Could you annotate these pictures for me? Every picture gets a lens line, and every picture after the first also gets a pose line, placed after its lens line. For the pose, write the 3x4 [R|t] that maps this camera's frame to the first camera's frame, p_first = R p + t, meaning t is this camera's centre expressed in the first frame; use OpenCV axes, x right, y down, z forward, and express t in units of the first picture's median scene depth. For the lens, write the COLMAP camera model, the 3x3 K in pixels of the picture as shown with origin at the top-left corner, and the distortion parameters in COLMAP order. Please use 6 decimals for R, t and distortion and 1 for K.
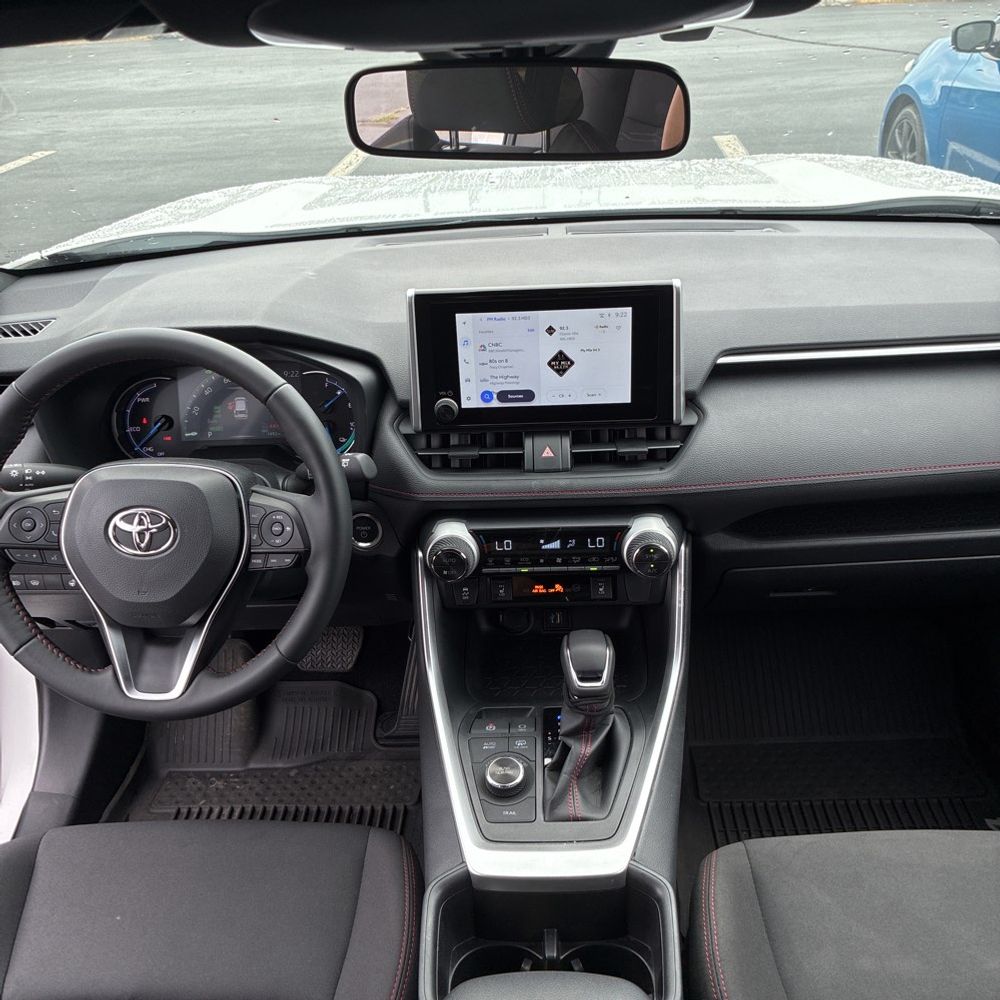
lens RADIAL K [[1009.1, 0, 474.7], [0, 1009.1, 500.2], [0, 0, 1]] dist [0.075884, -0.134242]
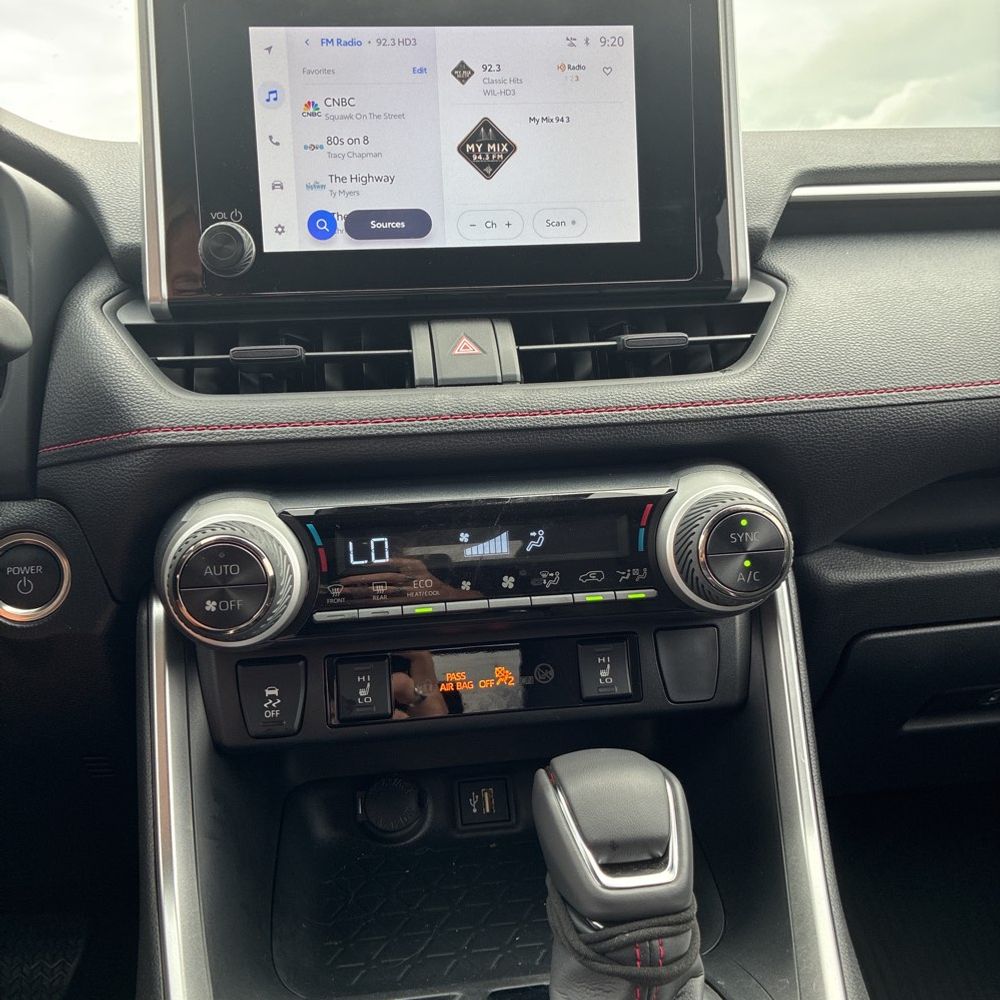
lens RADIAL K [[1032.8, 0, 496.9], [0, 1032.8, 502.4], [0, 0, 1]] dist [0.022794, 0.001853]
pose [[0.984313, -0.005522, 0.176342, 0.006725], [0.062181, 0.946232, -0.317457, 0.160032], [-0.165108, 0.323442, 0.931732, 0.608448]]
